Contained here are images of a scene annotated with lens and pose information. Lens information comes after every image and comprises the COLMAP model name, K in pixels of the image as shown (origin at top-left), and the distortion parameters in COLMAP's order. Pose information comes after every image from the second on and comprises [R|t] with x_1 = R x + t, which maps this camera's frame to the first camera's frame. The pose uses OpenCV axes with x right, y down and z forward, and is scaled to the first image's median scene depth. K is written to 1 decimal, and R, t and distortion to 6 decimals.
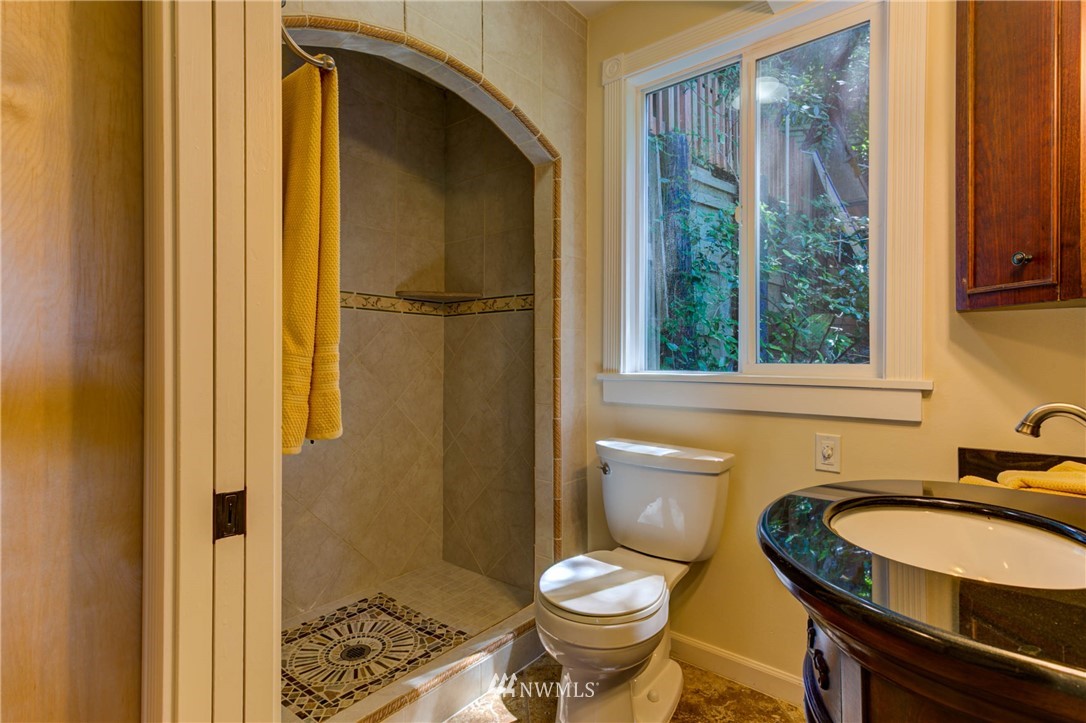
lens RADIAL K [[559.1, 0, 538.9], [0, 559.1, 355.0], [0, 0, 1]] dist [0.009812, 0.005529]
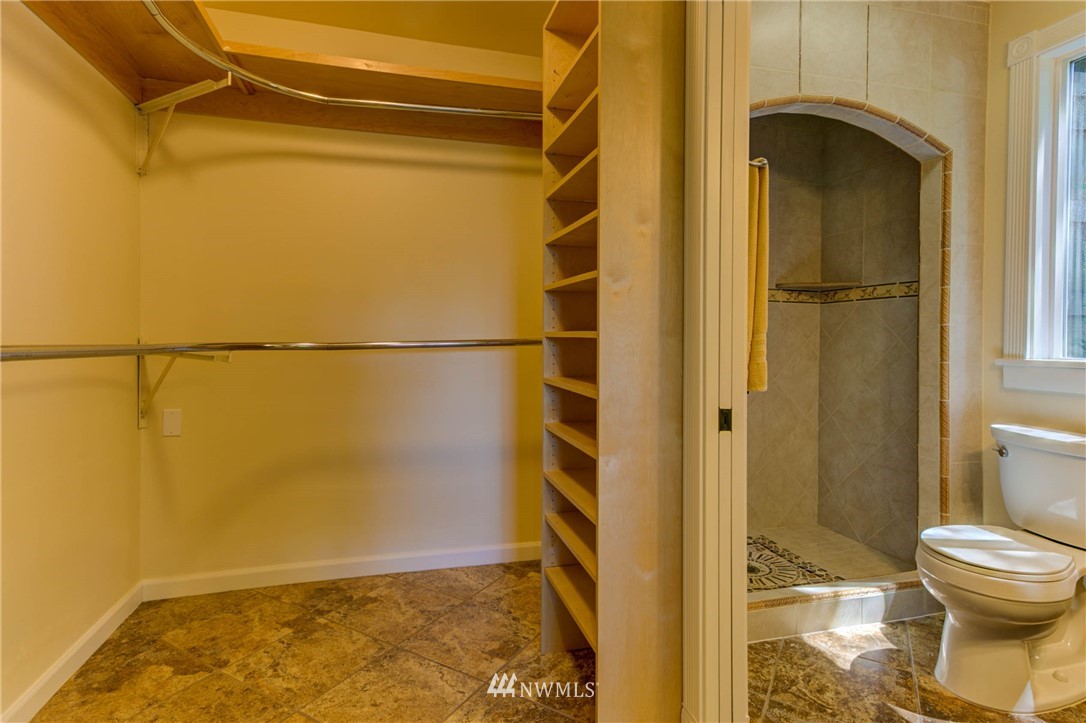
lens RADIAL K [[559.1, 0, 536.5], [0, 559.1, 337.2], [0, 0, 1]] dist [0.009812, 0.005529]
pose [[0.817986, 0.007162, -0.575194, 0.012374], [-0.006569, 0.999974, 0.003109, -0.003405], [0.575201, 0.001235, 0.818011, -0.300650]]
